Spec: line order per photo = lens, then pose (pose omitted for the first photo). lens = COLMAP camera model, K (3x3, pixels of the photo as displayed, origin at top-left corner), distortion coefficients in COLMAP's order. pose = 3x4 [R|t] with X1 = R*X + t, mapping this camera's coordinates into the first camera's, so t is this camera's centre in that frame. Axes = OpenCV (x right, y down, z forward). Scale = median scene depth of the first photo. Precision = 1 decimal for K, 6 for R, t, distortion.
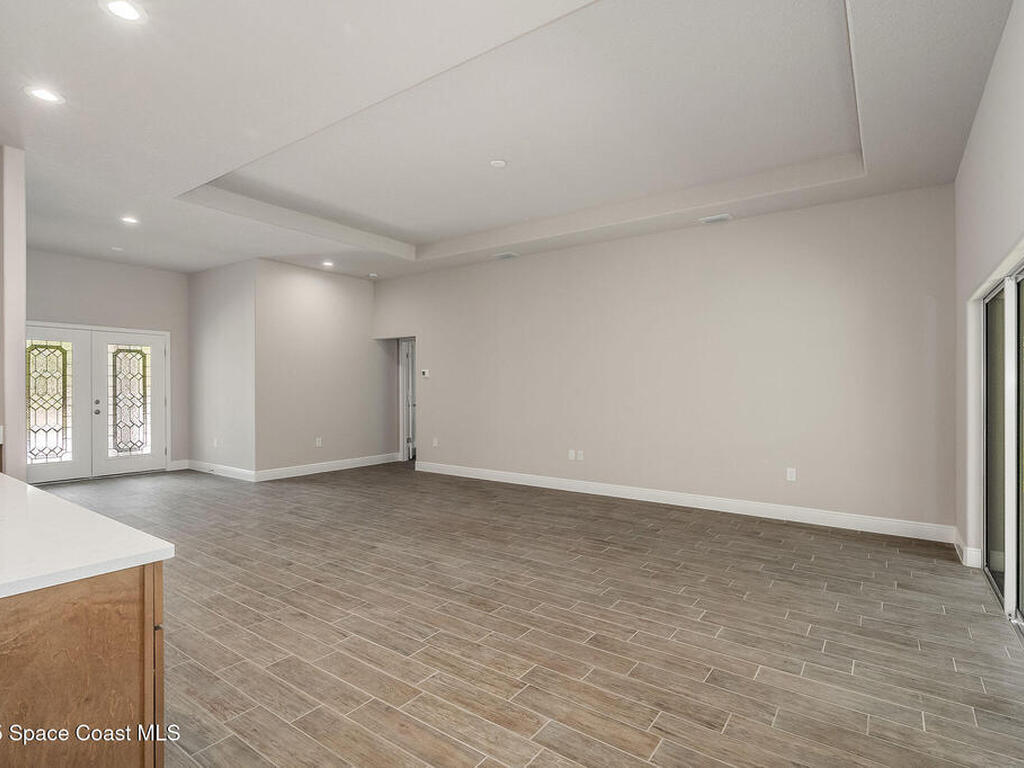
lens RADIAL K [[531.2, 0, 512.0], [0, 531.2, 384.0], [0, 0, 1]] dist [-0.004198, -0.000712]
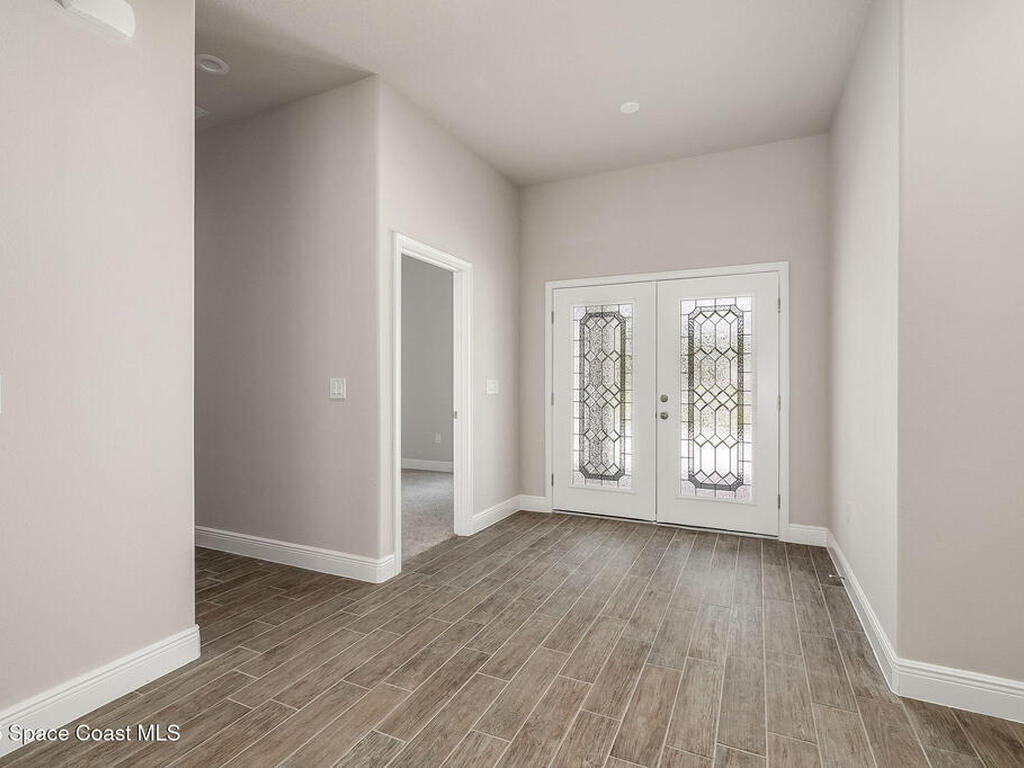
lens RADIAL K [[512.3, 0, 515.2], [0, 512.3, 385.7], [0, 0, 1]] dist [0.016636, 0.000019]
pose [[0.180757, 0.005647, -0.983512, -0.331552], [0.000582, 0.999983, 0.005849, 0.021501], [0.983528, -0.001629, 0.180751, 1.005963]]
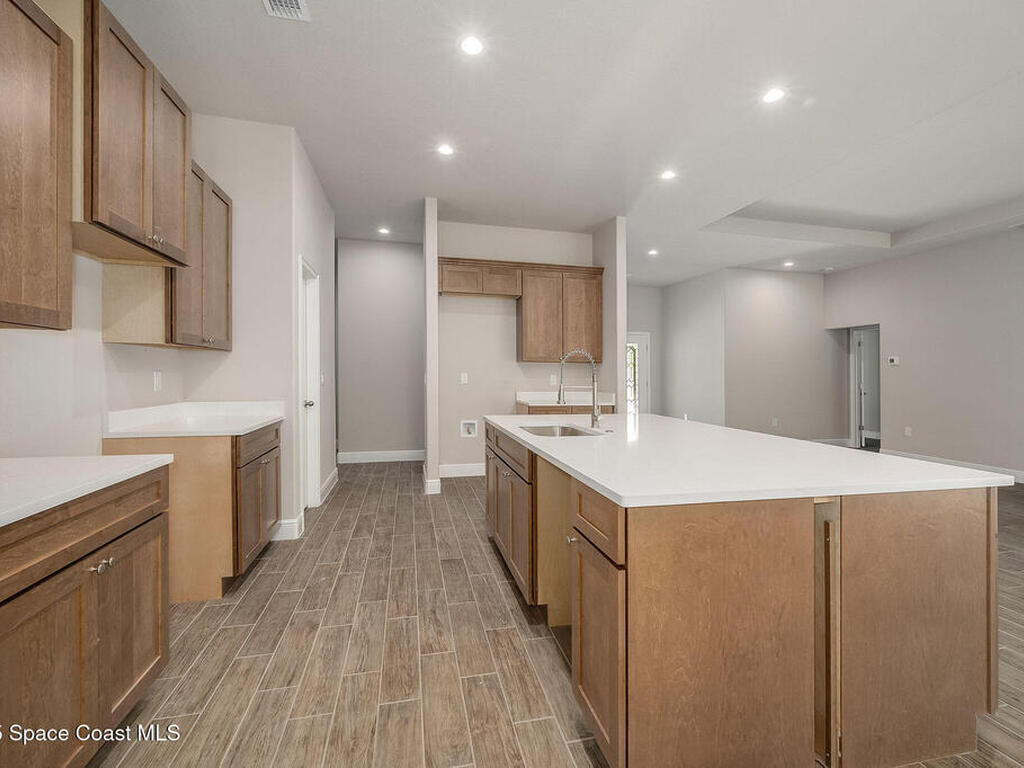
lens RADIAL K [[459.3, 0, 512.3], [0, 459.3, 375.8], [0, 0, 1]] dist [0.000576, -0.000107]
pose [[0.756931, 0.009508, -0.653426, -0.217844], [-0.008189, 0.999954, 0.005065, 0.014142], [0.653444, 0.001517, 0.756974, -0.173215]]
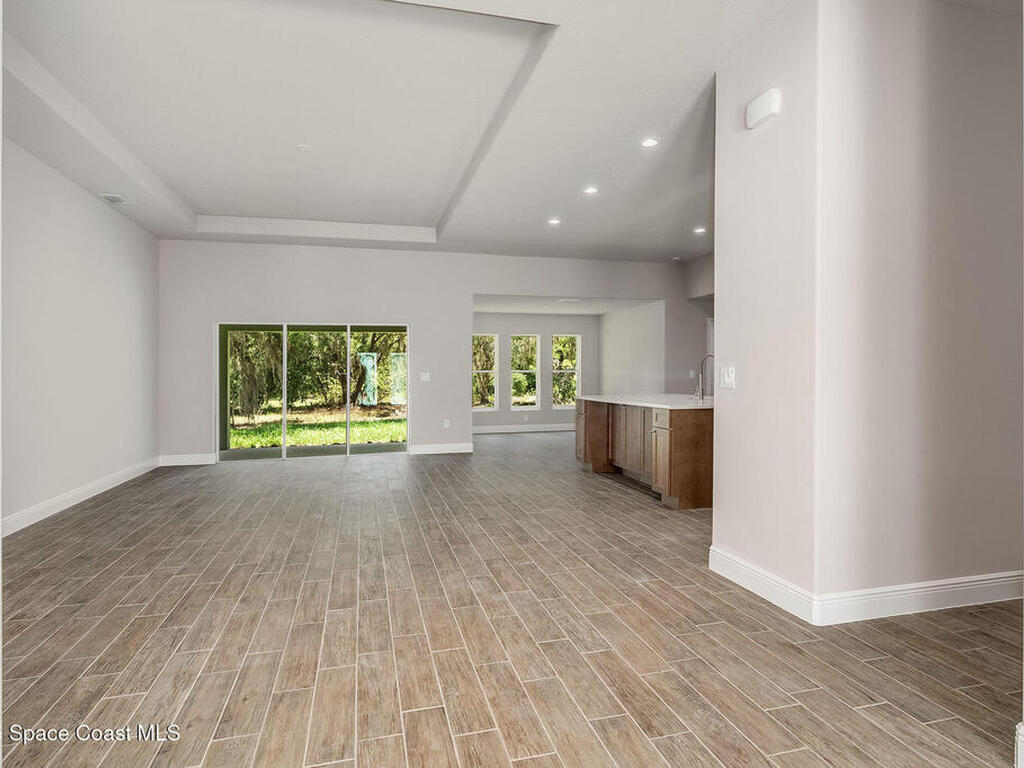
lens RADIAL K [[578.5, 0, 512.0], [0, 578.5, 384.0], [0, 0, 1]] dist [-0.000165, 0.000489]
pose [[-0.770449, -0.006225, 0.637471, -0.914572], [0.006389, 0.999827, 0.017485, 0.022674], [-0.637469, 0.017544, -0.770276, 1.388426]]
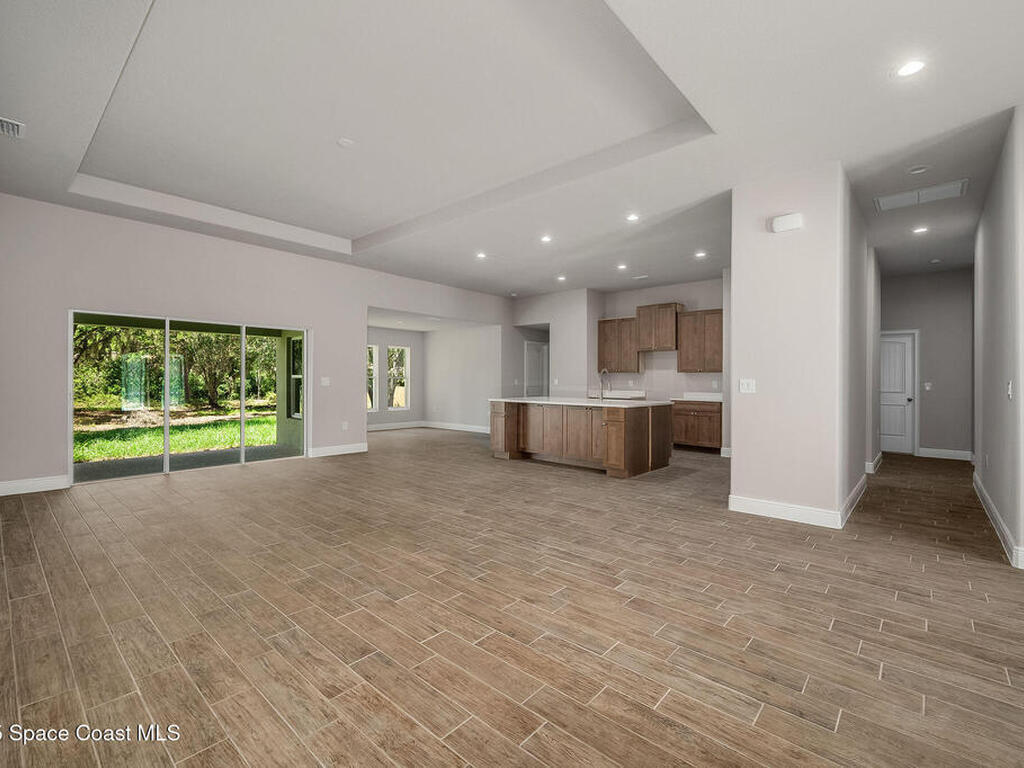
lens RADIAL K [[467.8, 0, 516.5], [0, 467.8, 380.6], [0, 0, 1]] dist [0.000362, -0.000458]
pose [[-0.995314, -0.010107, 0.096167, -0.368671], [-0.010380, 0.999943, -0.002344, 0.025485], [-0.096138, -0.003331, -0.995362, 1.592248]]
